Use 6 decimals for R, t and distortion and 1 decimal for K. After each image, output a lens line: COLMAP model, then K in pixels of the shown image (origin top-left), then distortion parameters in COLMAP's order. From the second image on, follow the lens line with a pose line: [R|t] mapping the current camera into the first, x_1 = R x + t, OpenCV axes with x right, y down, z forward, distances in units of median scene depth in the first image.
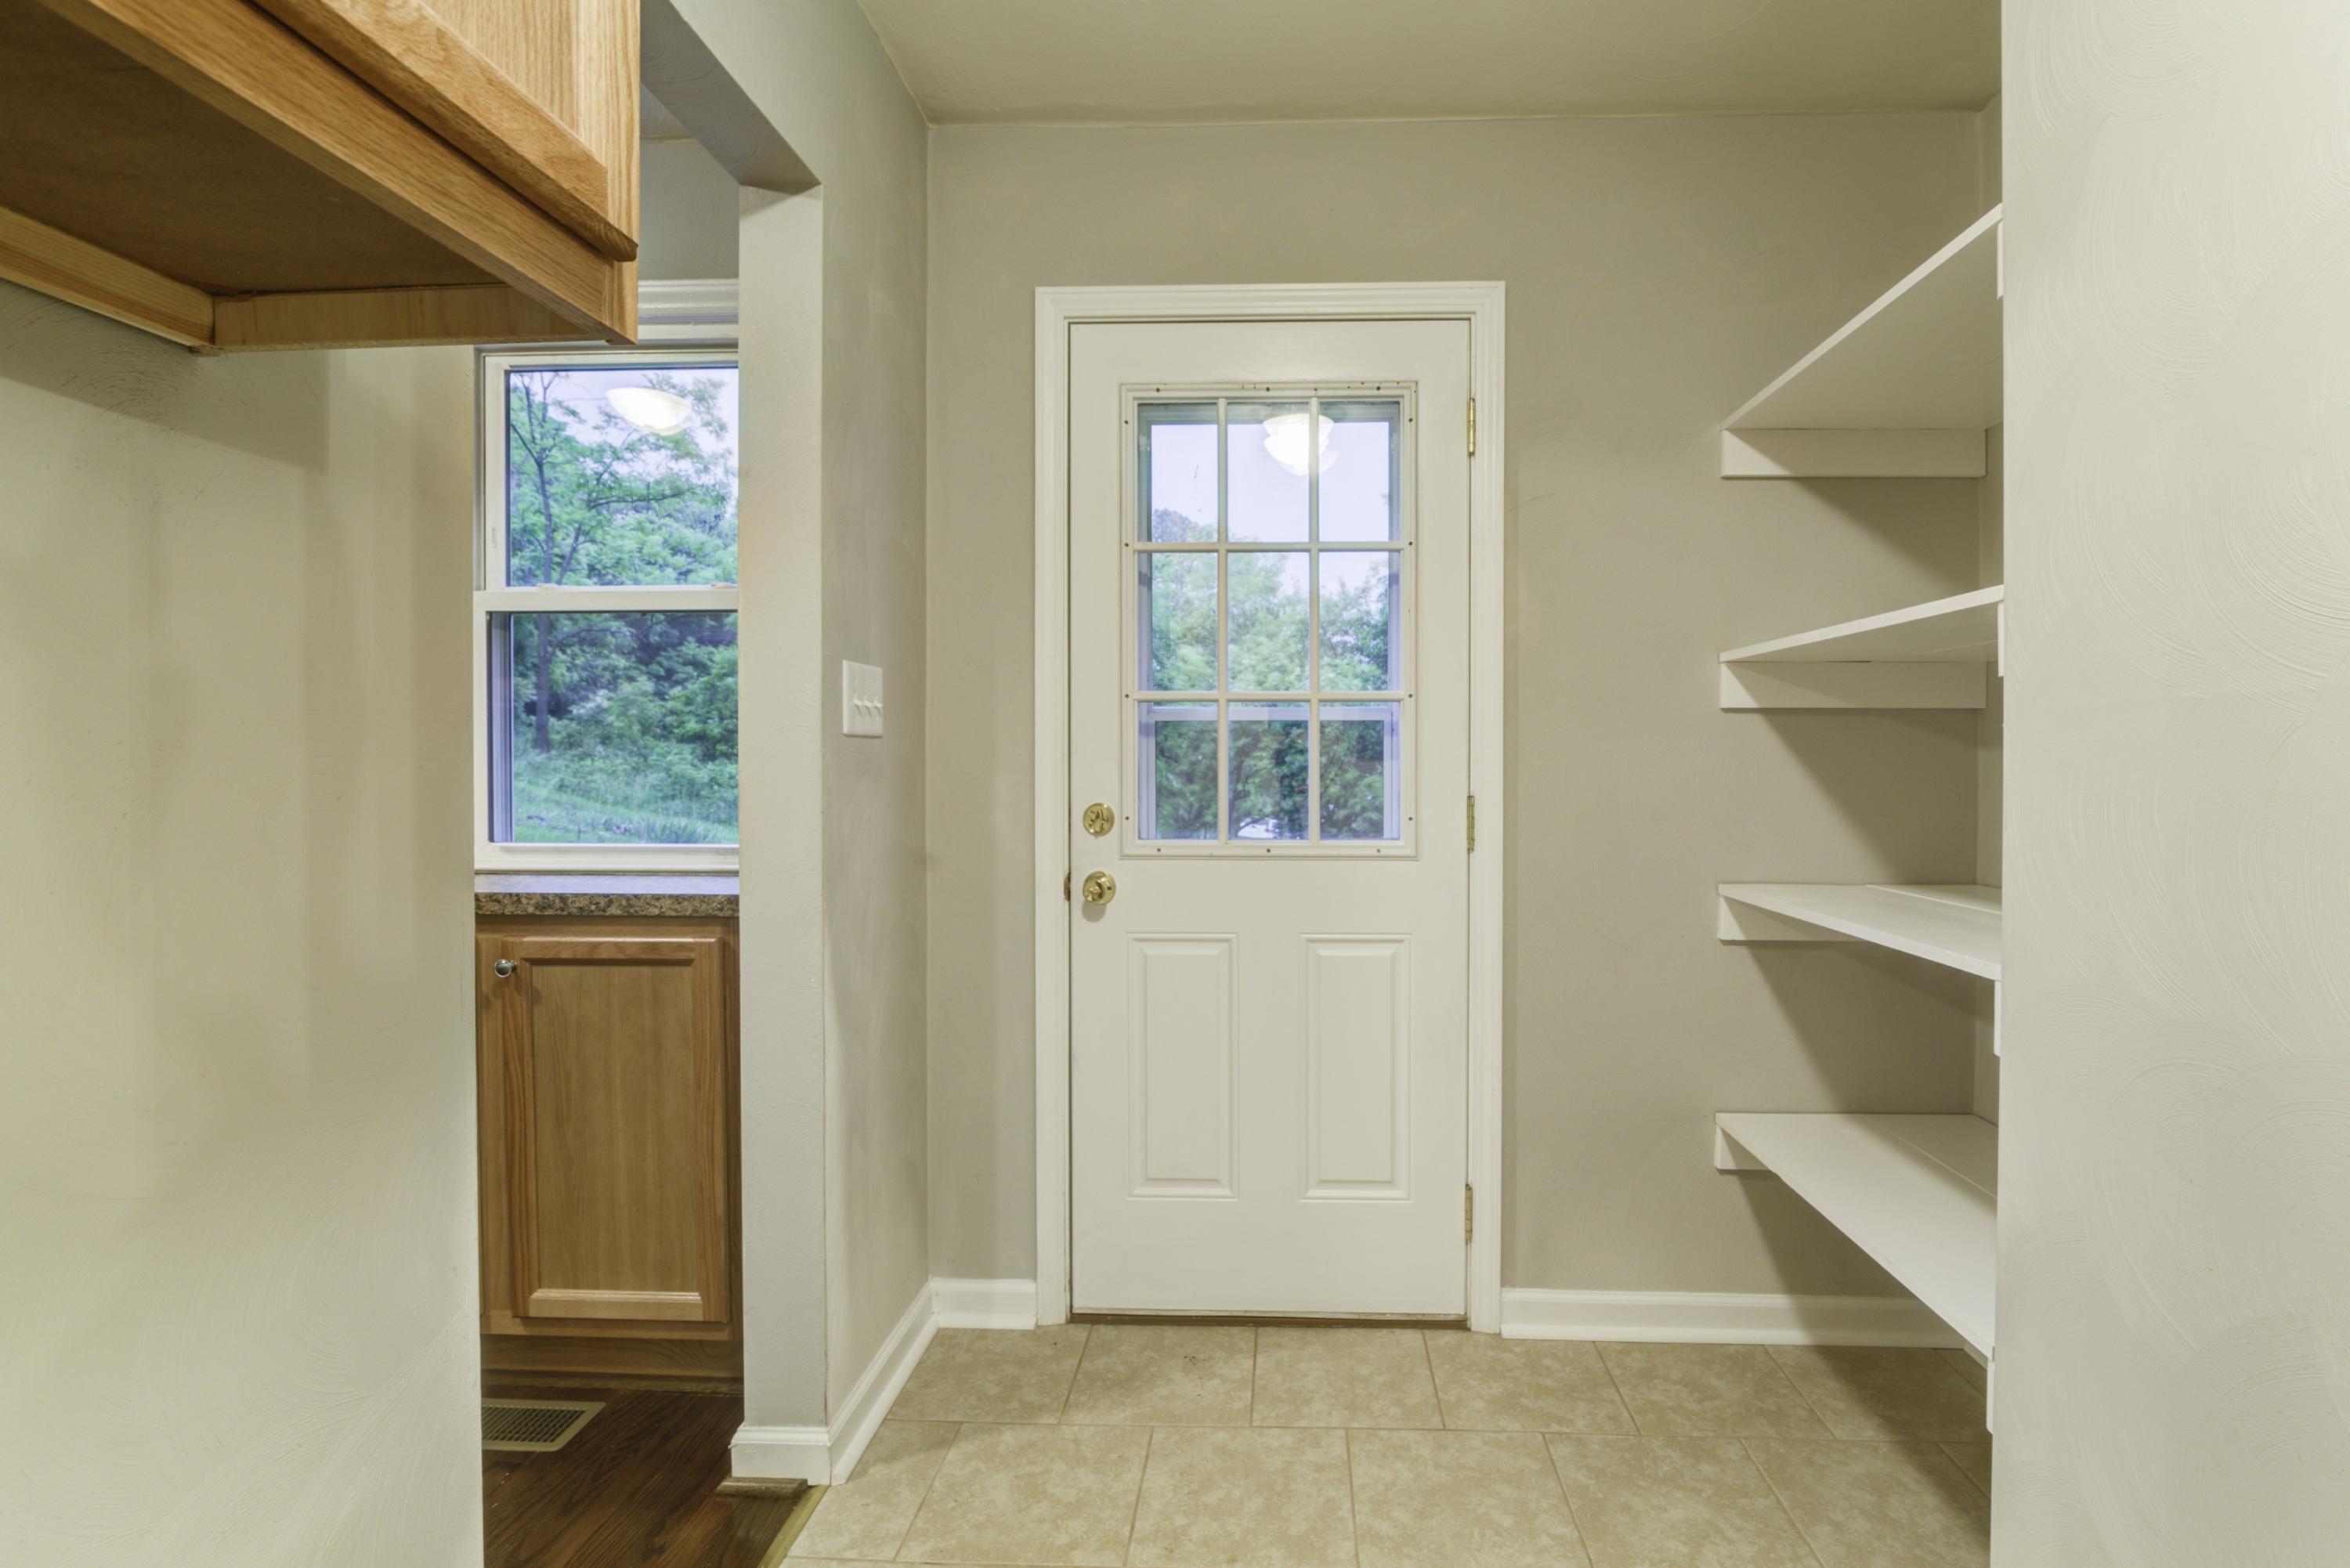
lens RADIAL K [[1078.4, 0, 1181.3], [0, 1078.4, 774.6], [0, 0, 1]] dist [-0.015914, 0.001386]
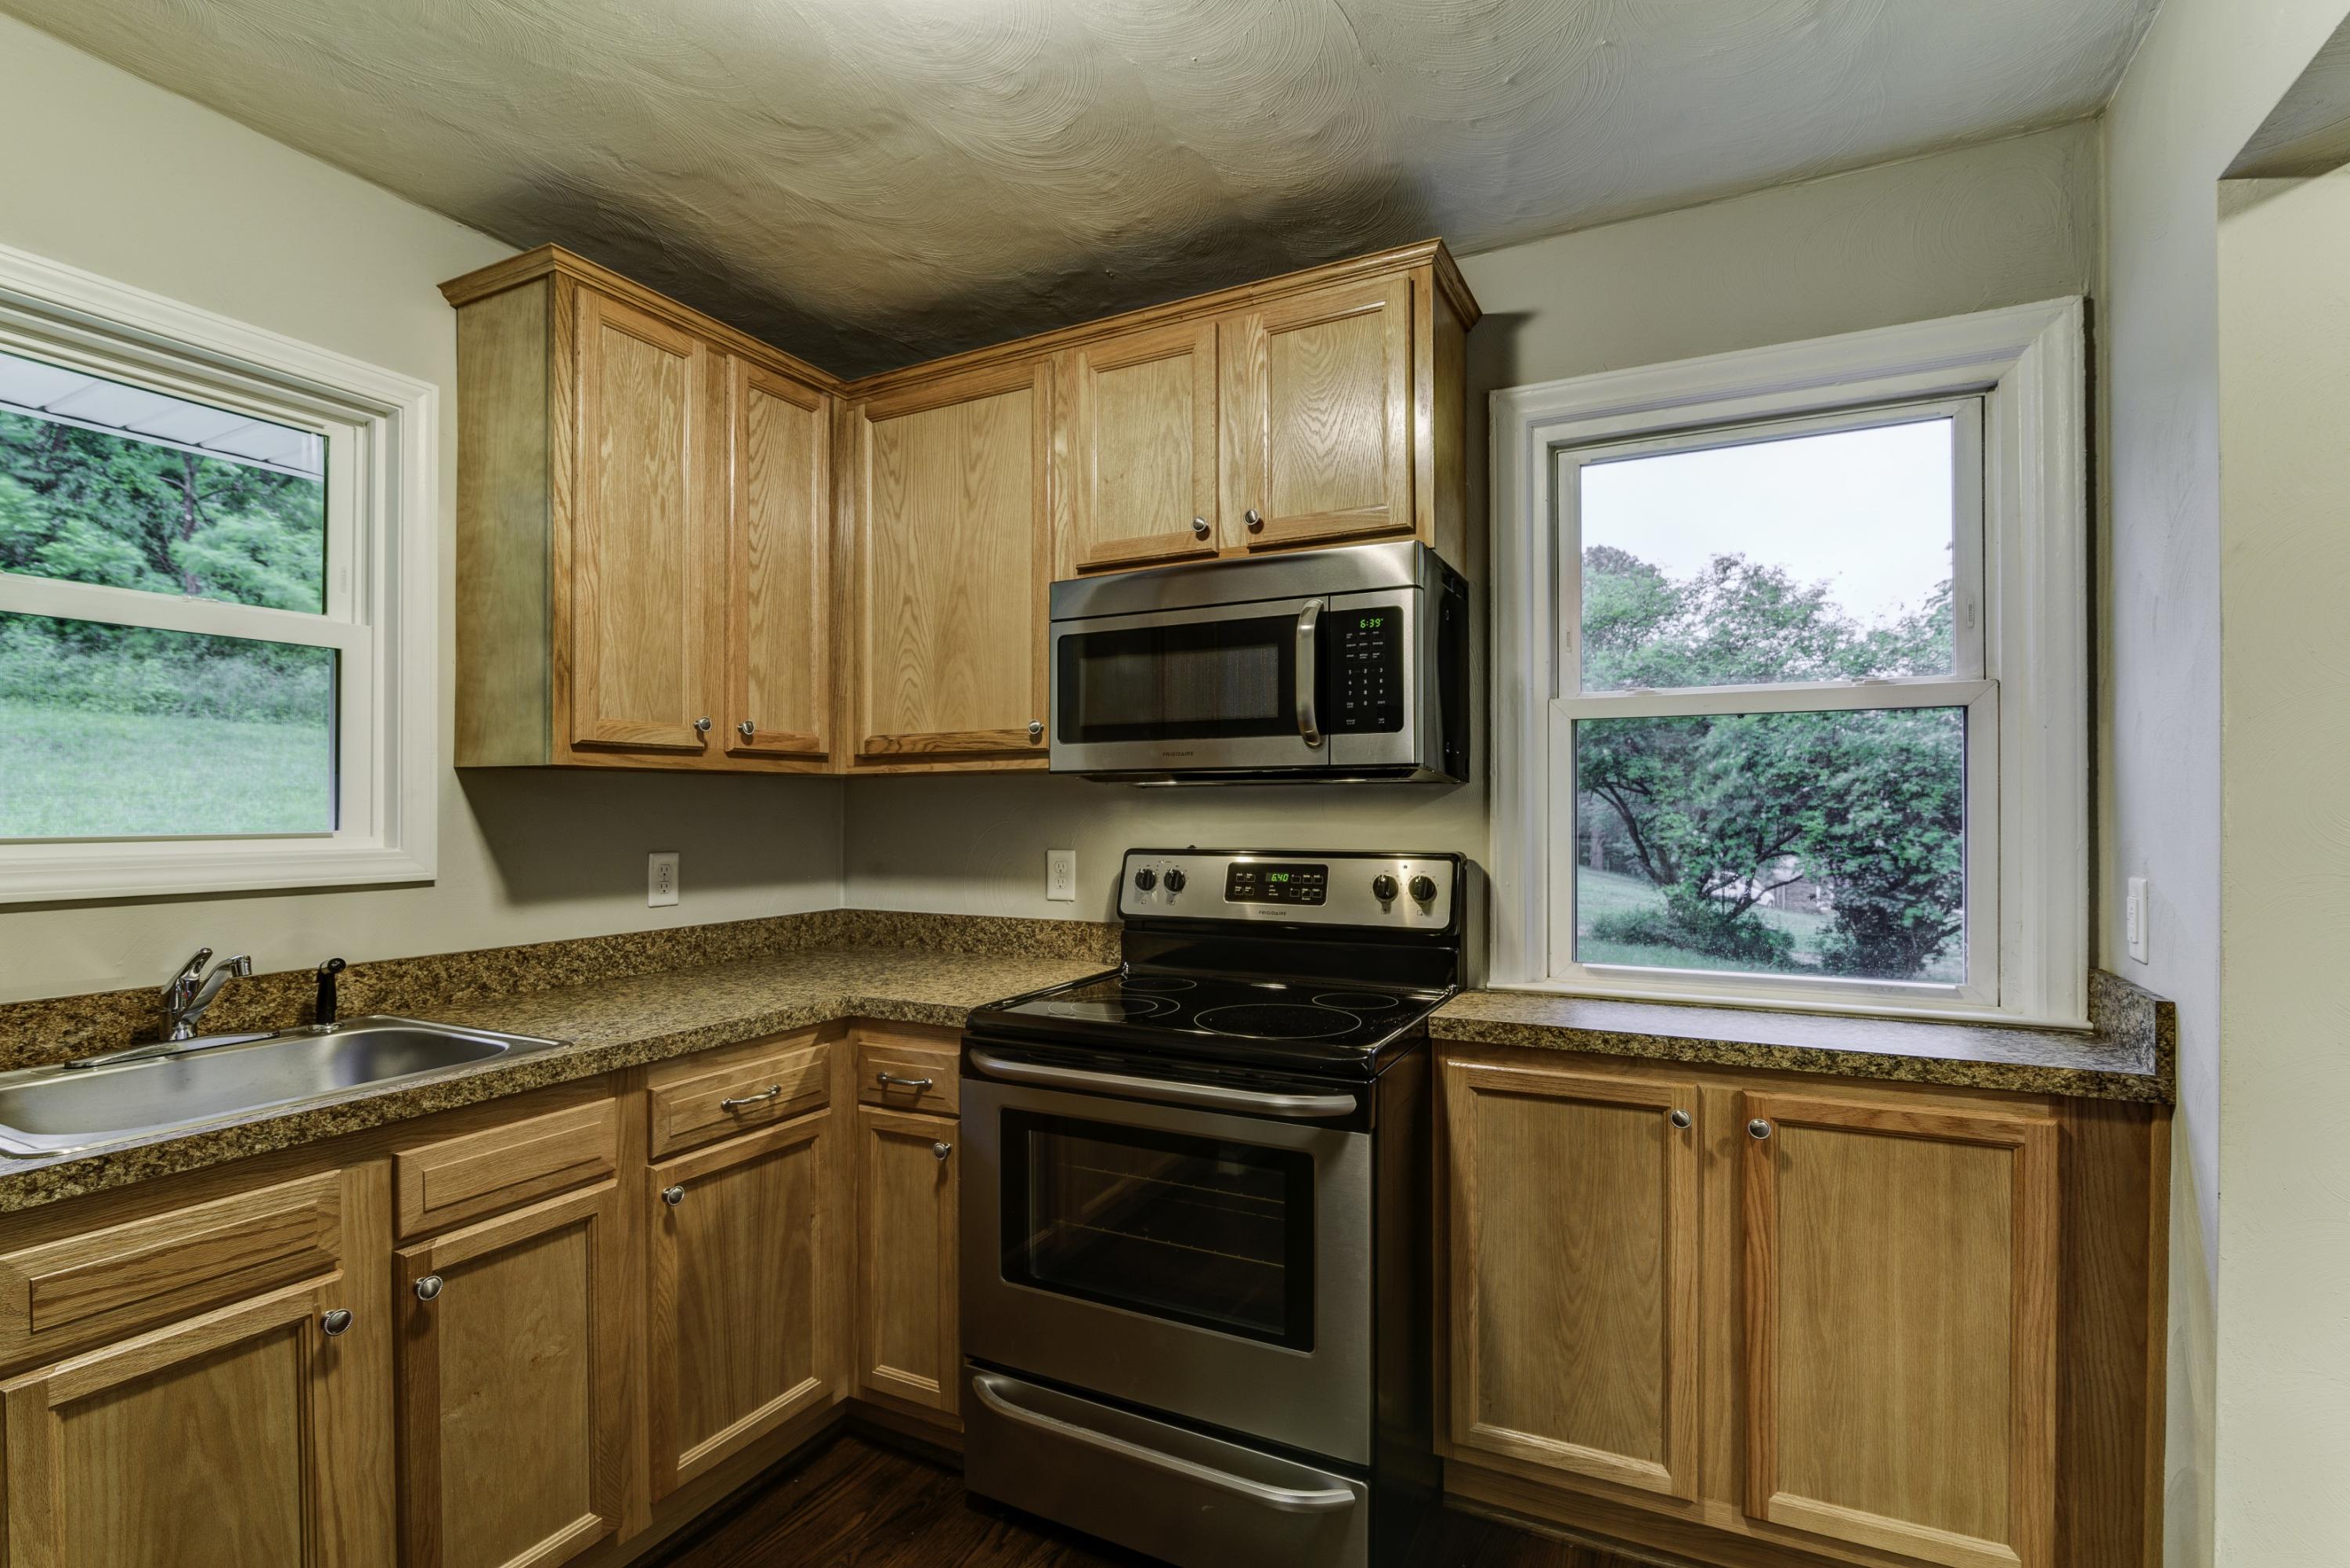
lens RADIAL K [[1078.4, 0, 1098.3], [0, 1078.4, 804.9], [0, 0, 1]] dist [-0.015914, 0.001386]
pose [[0.901126, 0.001015, -0.433556, -0.730583], [-0.007678, 0.999878, -0.013616, -0.071636], [0.433489, 0.015599, 0.901024, -0.048617]]
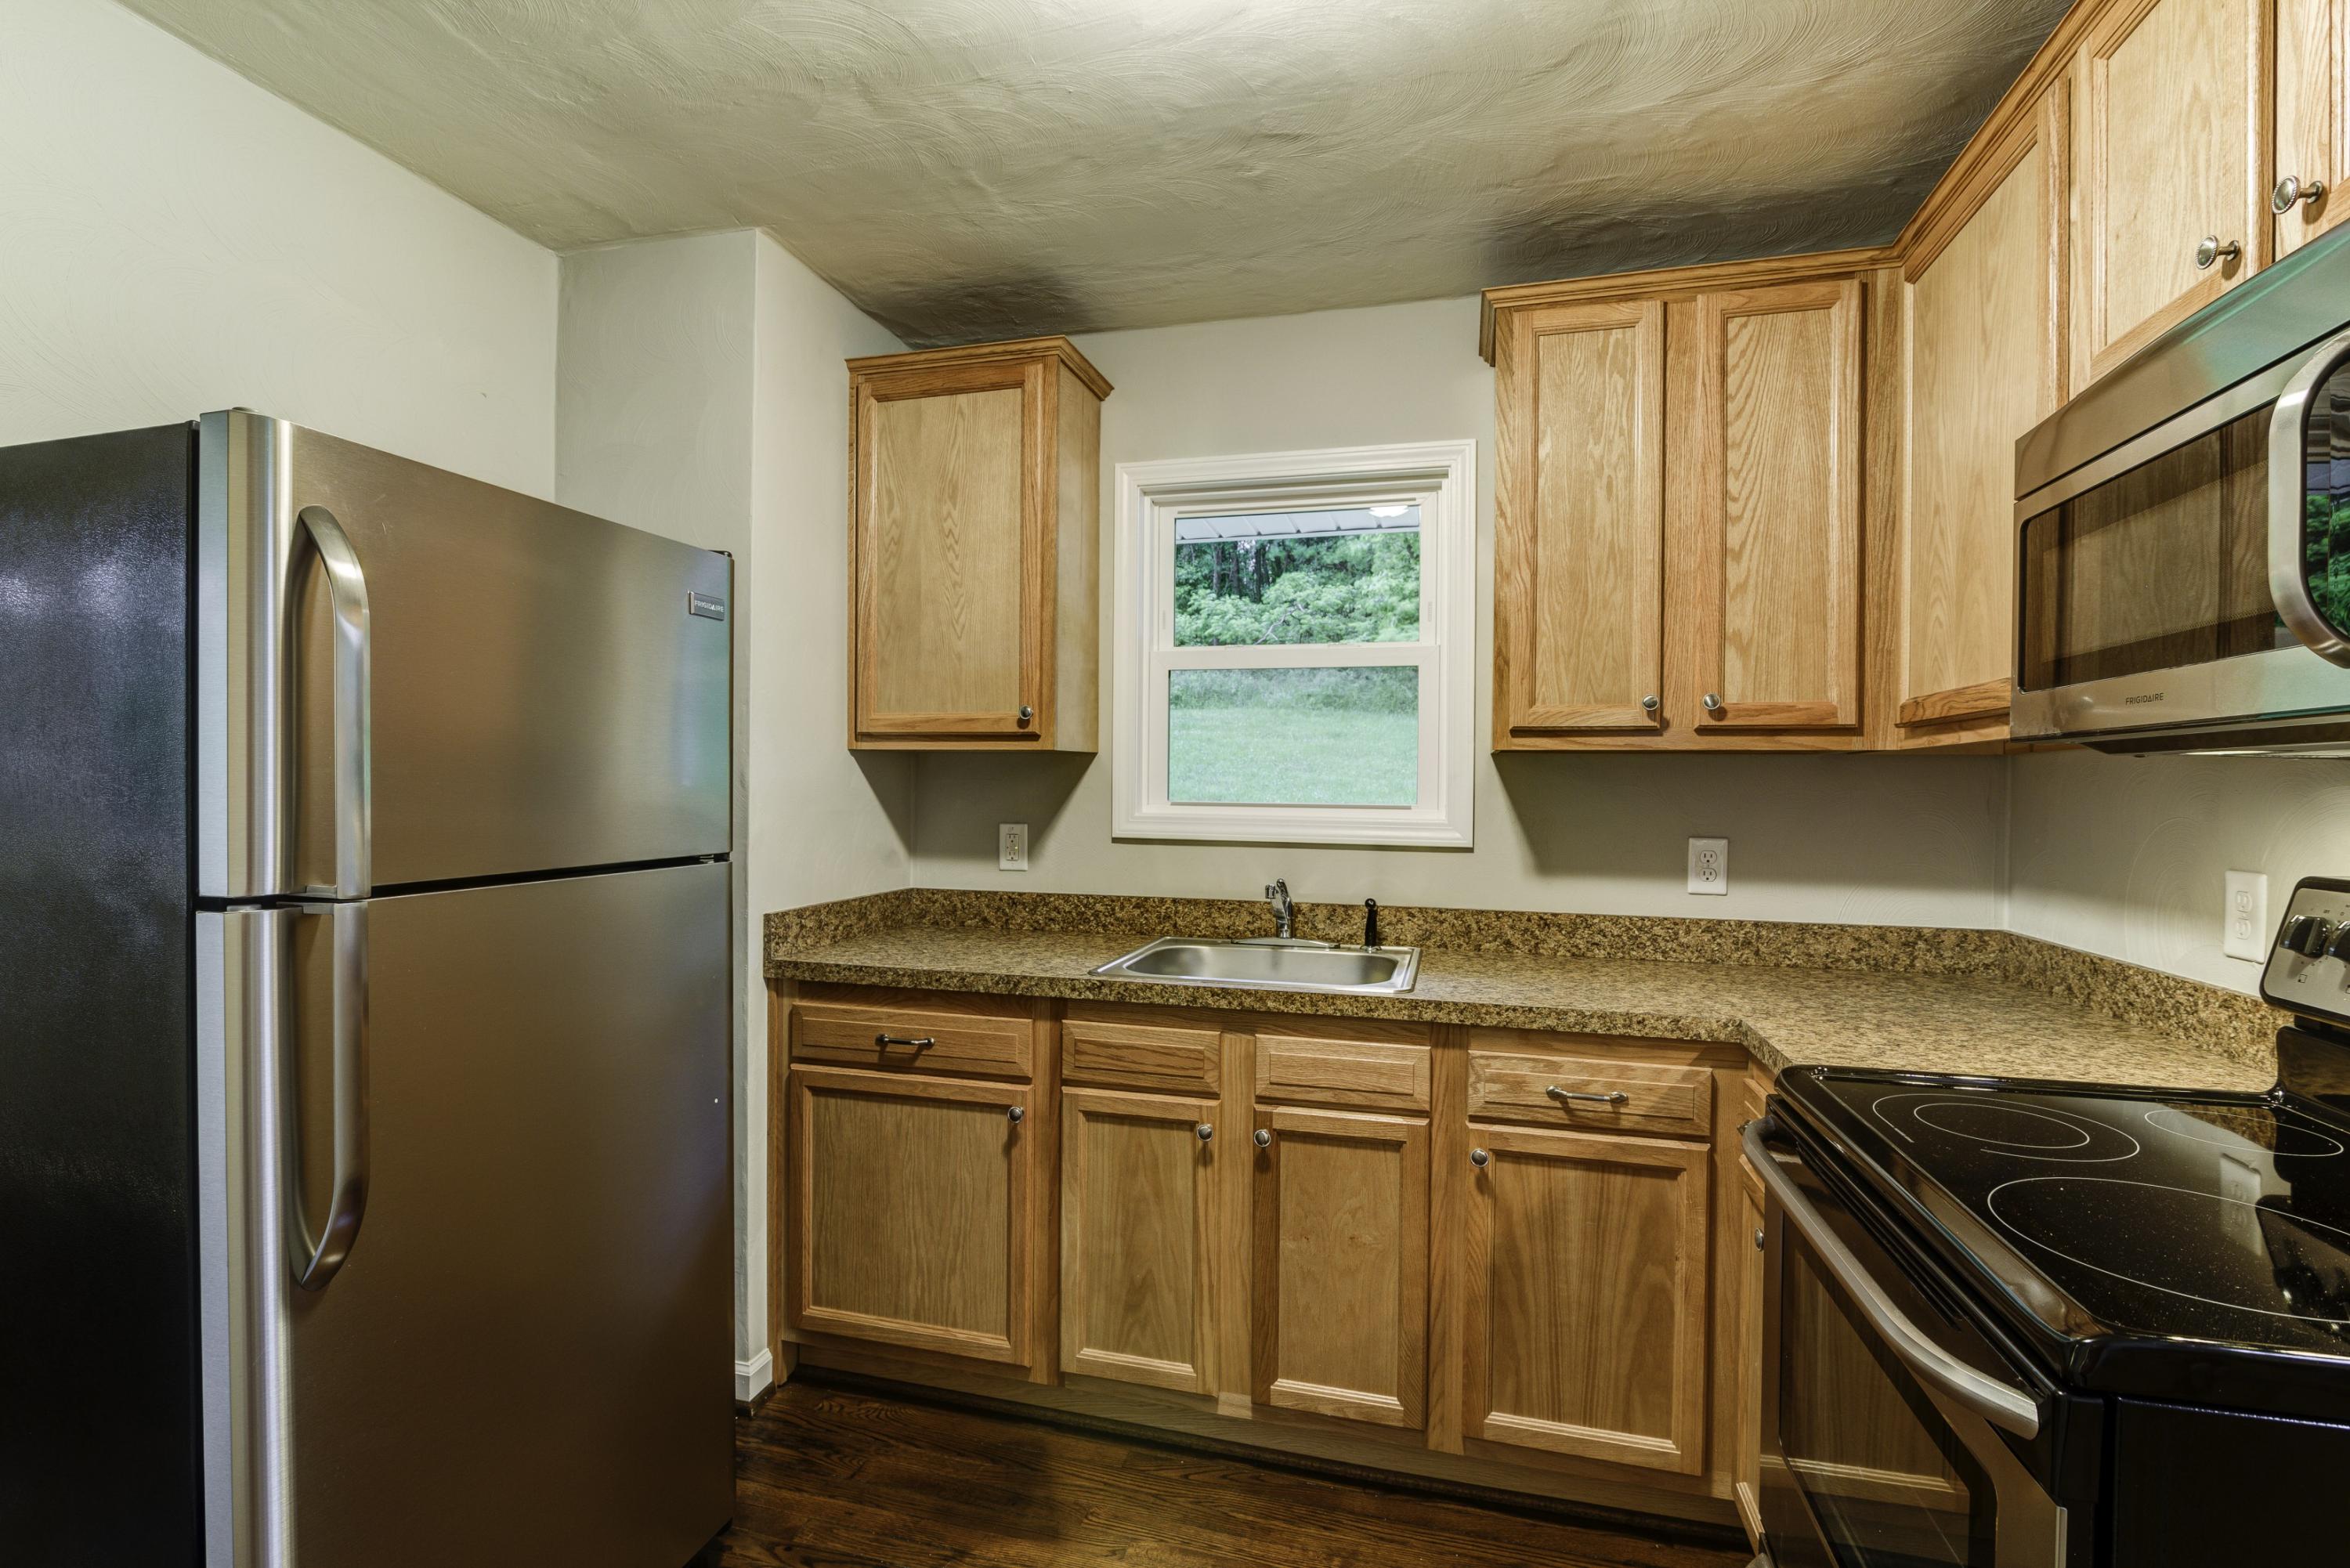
lens RADIAL K [[1078.4, 0, 1252.1], [0, 1078.4, 783.6], [0, 0, 1]] dist [-0.015914, 0.001386]
pose [[-0.188758, 0.001389, -0.982023, -0.467773], [-0.023121, 0.999716, 0.005858, -0.084463], [0.981751, 0.023811, -0.188672, 0.596568]]
